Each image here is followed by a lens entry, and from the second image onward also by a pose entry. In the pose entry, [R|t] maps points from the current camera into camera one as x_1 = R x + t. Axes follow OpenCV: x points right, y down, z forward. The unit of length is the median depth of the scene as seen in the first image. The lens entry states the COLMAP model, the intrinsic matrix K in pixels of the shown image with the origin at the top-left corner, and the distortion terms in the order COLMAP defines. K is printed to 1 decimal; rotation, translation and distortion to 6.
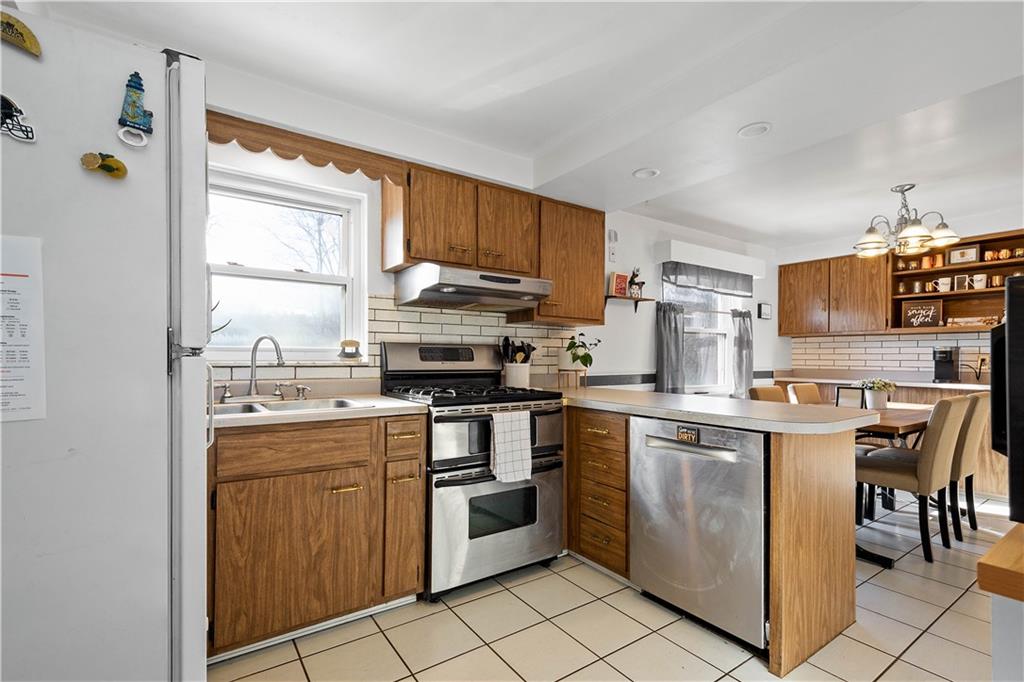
lens RADIAL K [[458.7, 0, 507.2], [0, 458.7, 357.0], [0, 0, 1]] dist [0.000556, -0.000656]
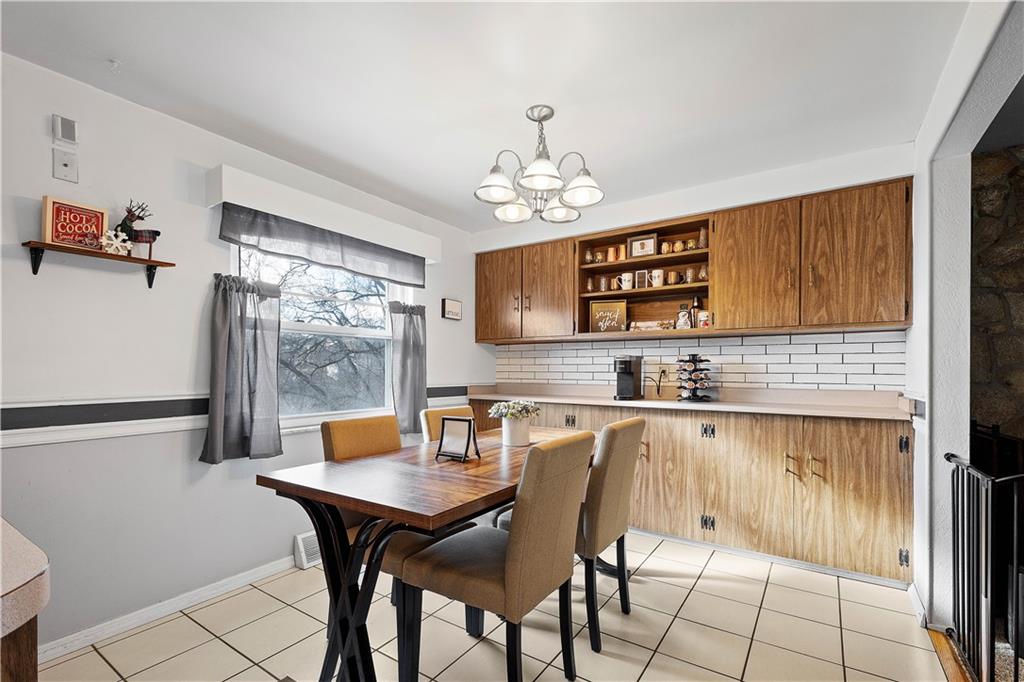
lens RADIAL K [[447.9, 0, 511.5], [0, 447.9, 367.5], [0, 0, 1]] dist [0.000825, -0.000088]
pose [[0.926676, -0.001214, 0.375859, 0.452394], [0.002816, 0.999989, -0.003715, 0.001195], [-0.375850, 0.004501, 0.926669, 0.324478]]
